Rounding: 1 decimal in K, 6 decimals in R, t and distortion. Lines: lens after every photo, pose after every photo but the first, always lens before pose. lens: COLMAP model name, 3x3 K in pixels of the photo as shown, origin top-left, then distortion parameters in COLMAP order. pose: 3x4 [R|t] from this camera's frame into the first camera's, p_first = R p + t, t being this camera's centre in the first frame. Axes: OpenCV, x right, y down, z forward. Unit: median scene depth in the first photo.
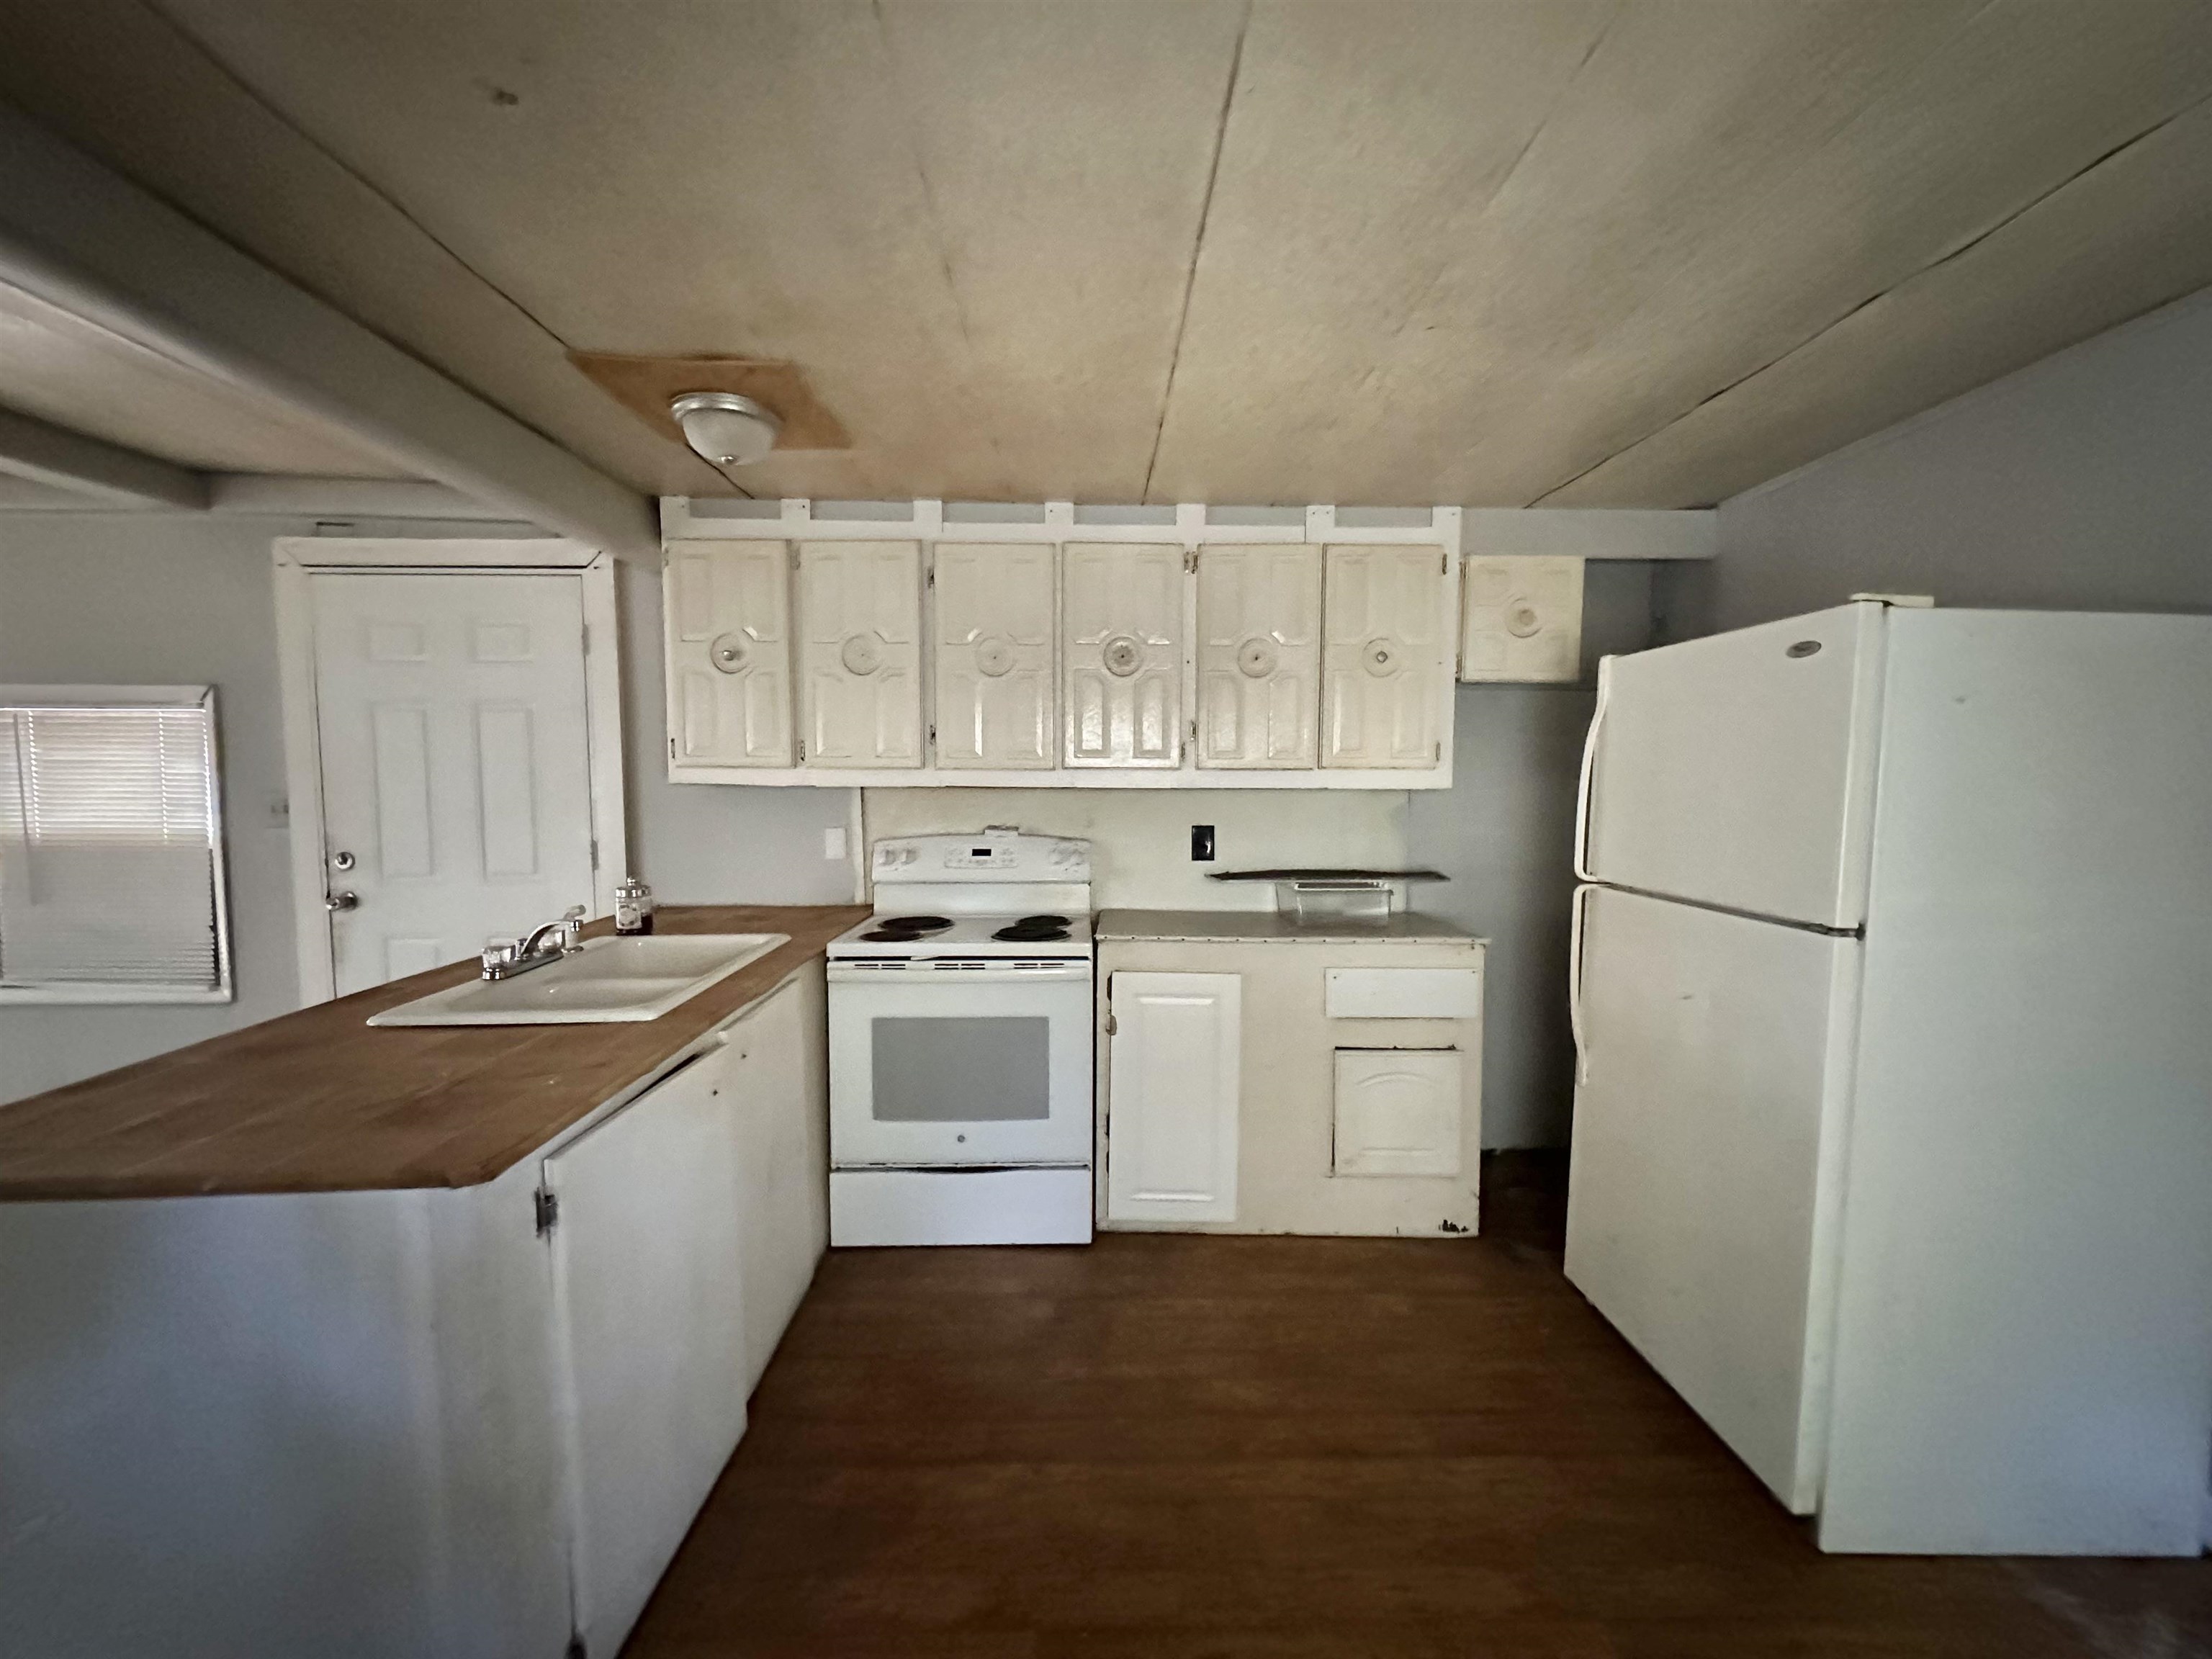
lens RADIAL K [[882.9, 0, 1106.0], [0, 882.9, 829.5], [0, 0, 1]] dist [0.000751, 0.000561]
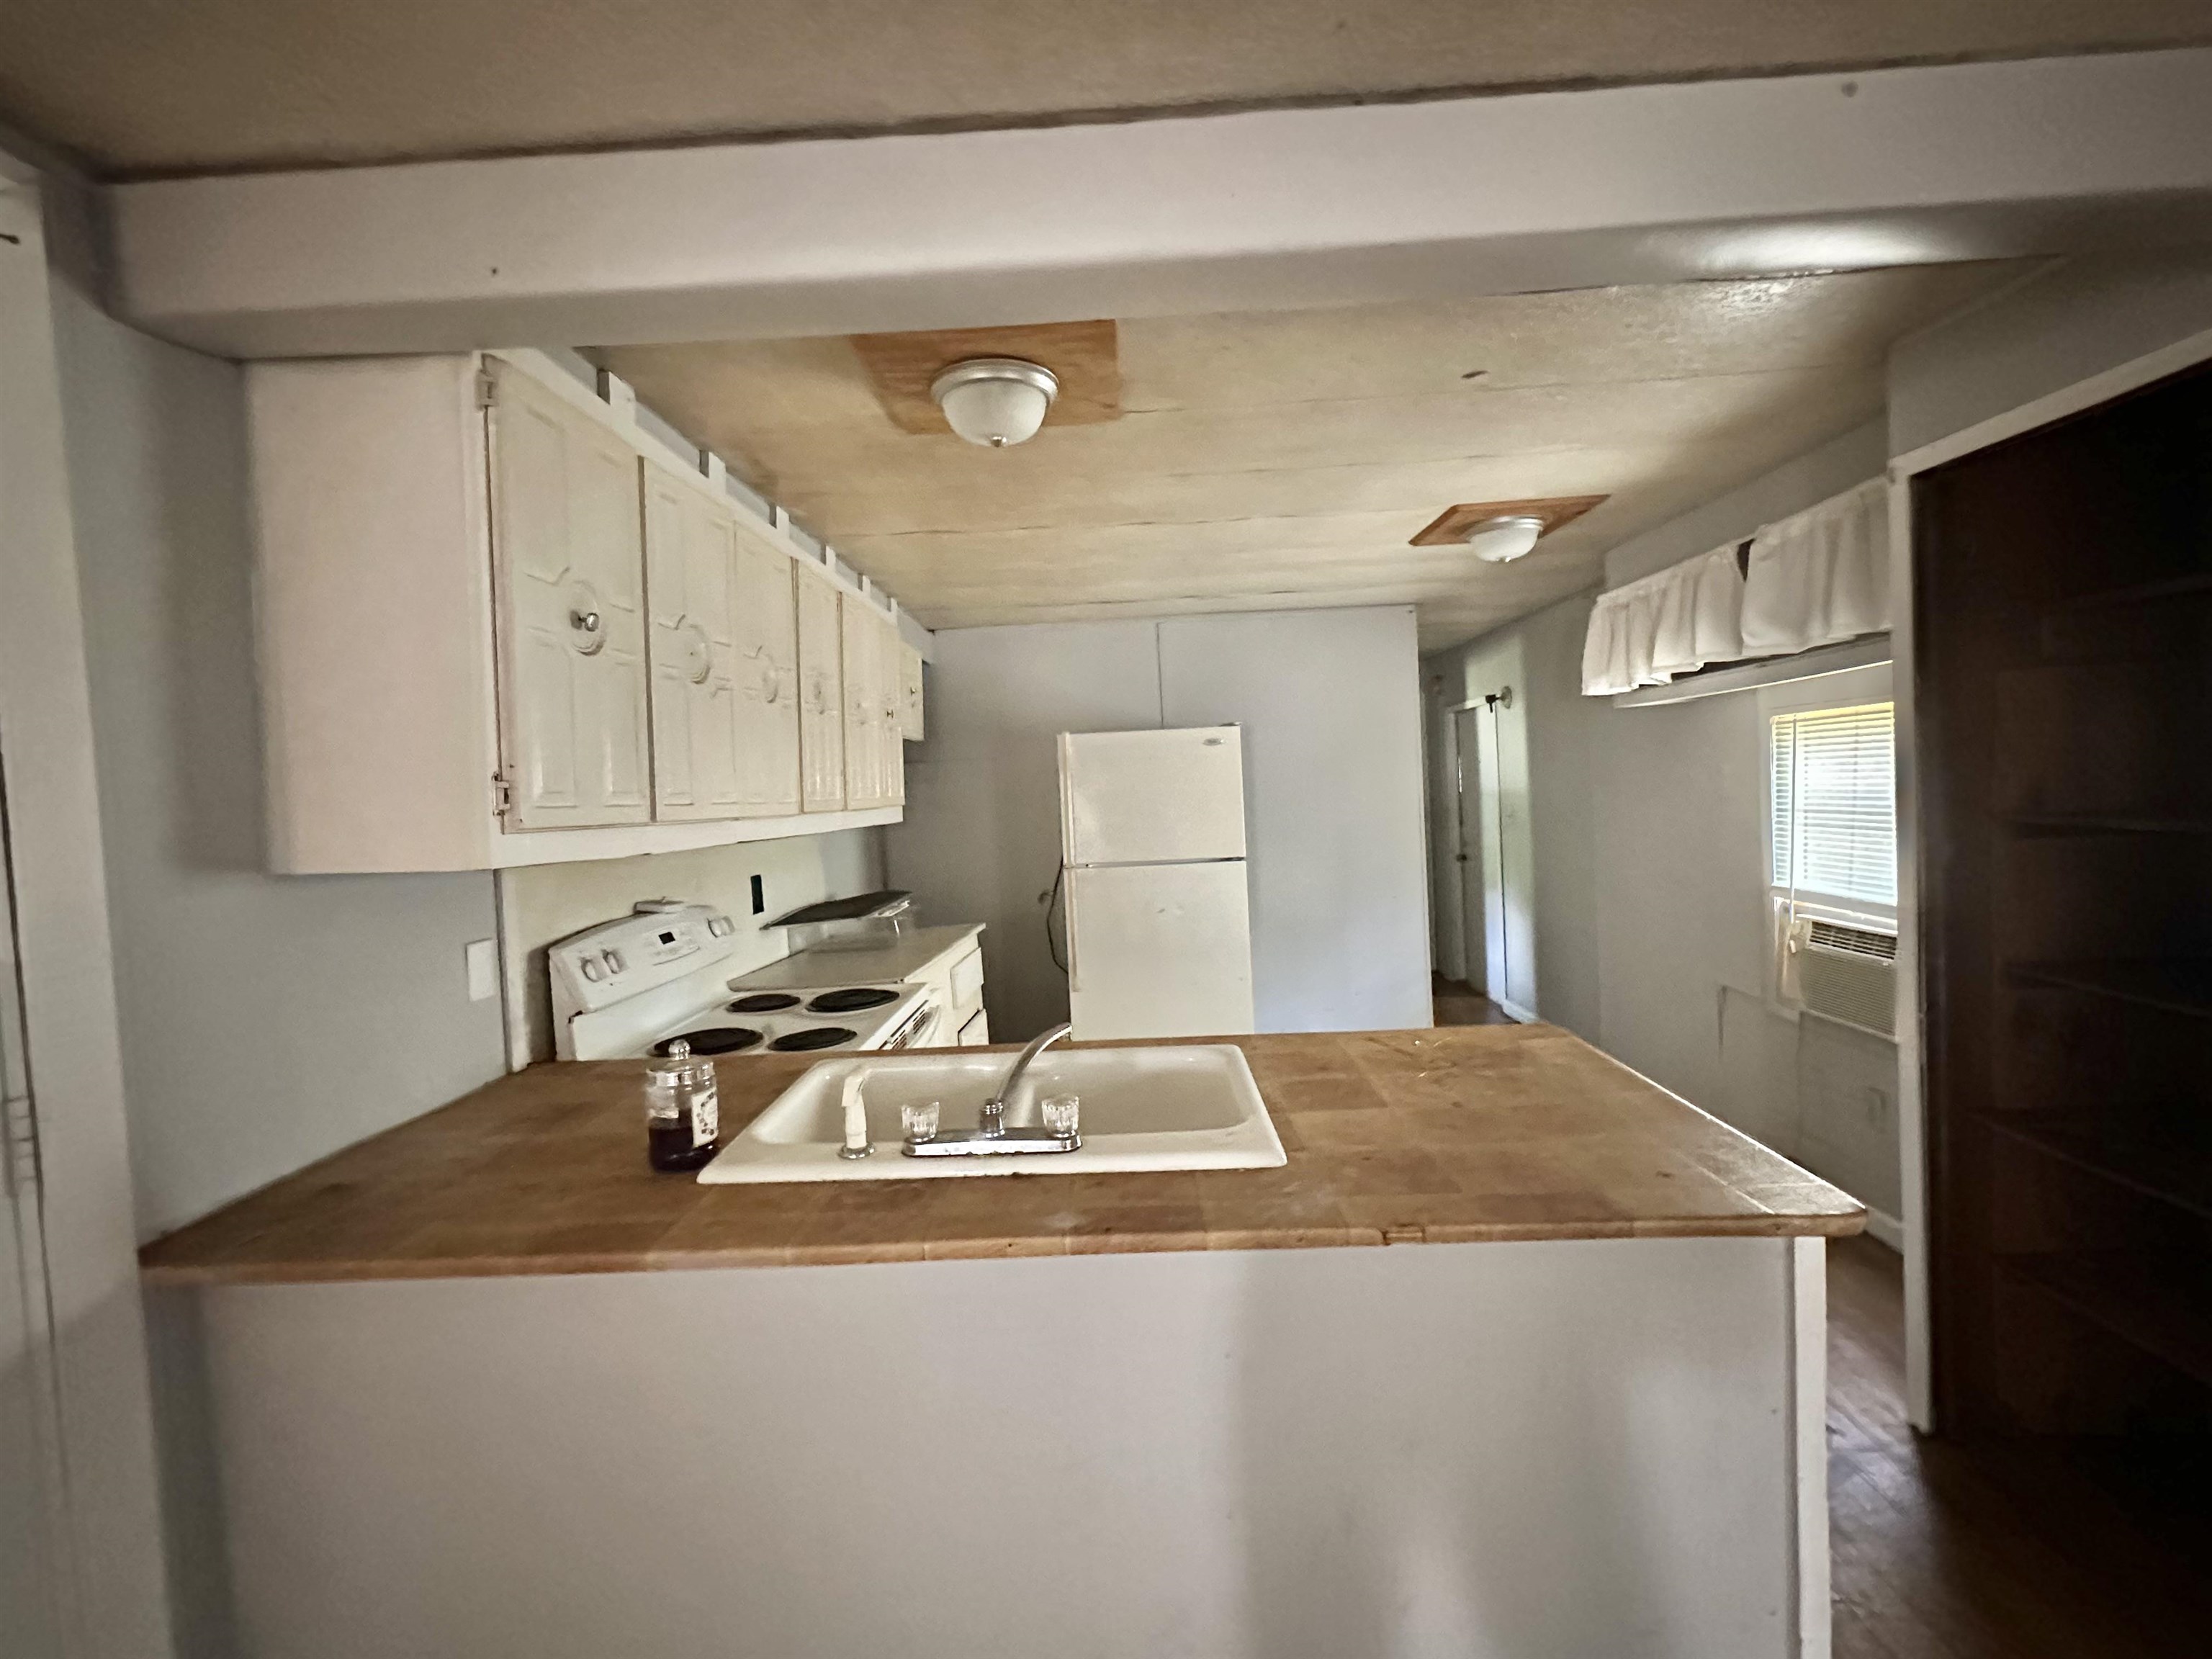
lens RADIAL K [[974.3, 0, 1106.0], [0, 974.3, 829.5], [0, 0, 1]] dist [0.004283, 0.000079]
pose [[0.051133, -0.039299, 0.997918, -0.940056], [0.118973, 0.992349, 0.032983, -0.047244], [-0.991580, 0.117039, 0.055417, 0.598886]]
